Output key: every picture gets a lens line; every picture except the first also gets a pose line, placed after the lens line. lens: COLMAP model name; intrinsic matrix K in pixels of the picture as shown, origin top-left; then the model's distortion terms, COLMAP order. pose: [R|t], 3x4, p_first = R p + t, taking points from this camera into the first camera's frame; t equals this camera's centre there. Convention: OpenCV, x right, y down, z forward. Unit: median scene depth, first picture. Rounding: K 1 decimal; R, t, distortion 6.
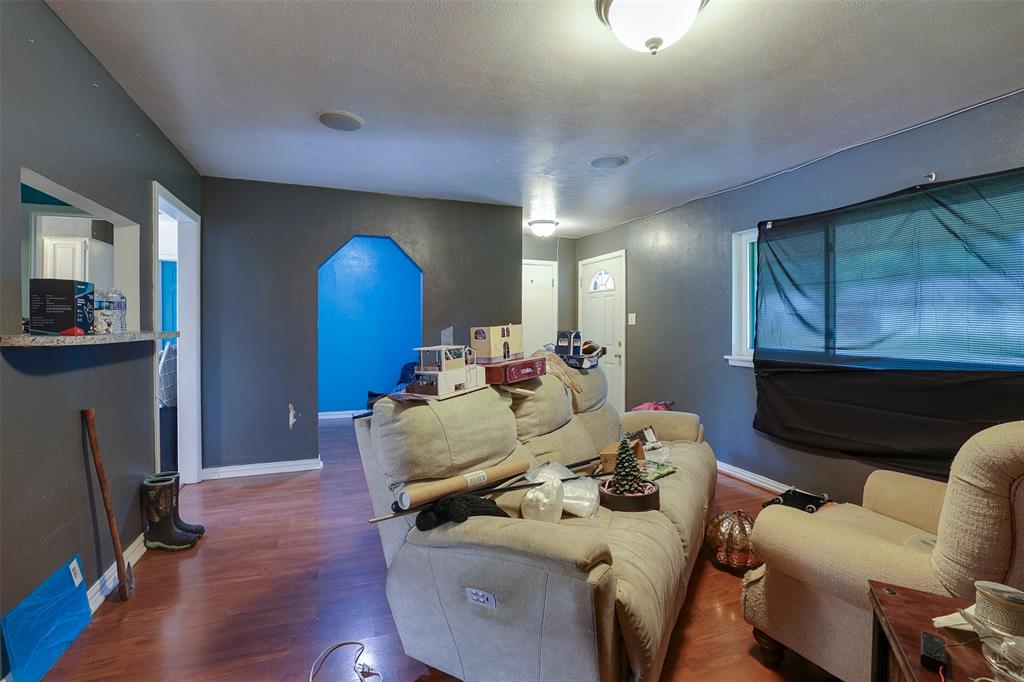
lens RADIAL K [[447.6, 0, 507.6], [0, 447.6, 332.4], [0, 0, 1]] dist [-0.040486, 0.009812]
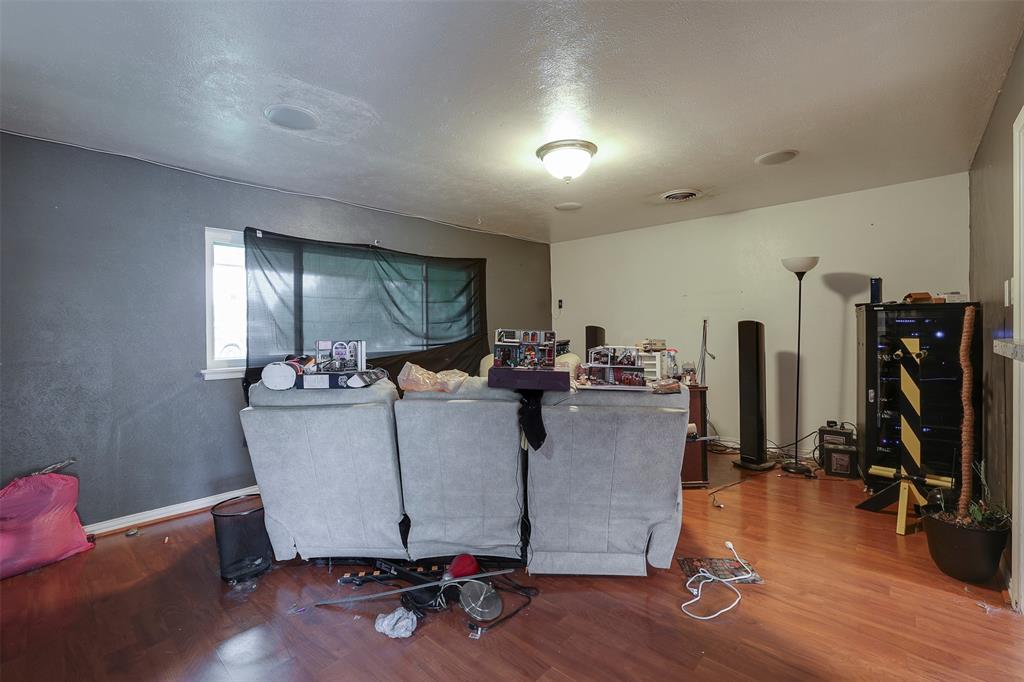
lens RADIAL K [[447.6, 0, 505.7], [0, 447.6, 335.0], [0, 0, 1]] dist [-0.040486, 0.009812]
pose [[-0.427471, -0.009394, 0.903980, -0.615466], [0.030734, 0.999217, 0.024917, -0.019882], [-0.903507, 0.038434, -0.426847, 1.000897]]
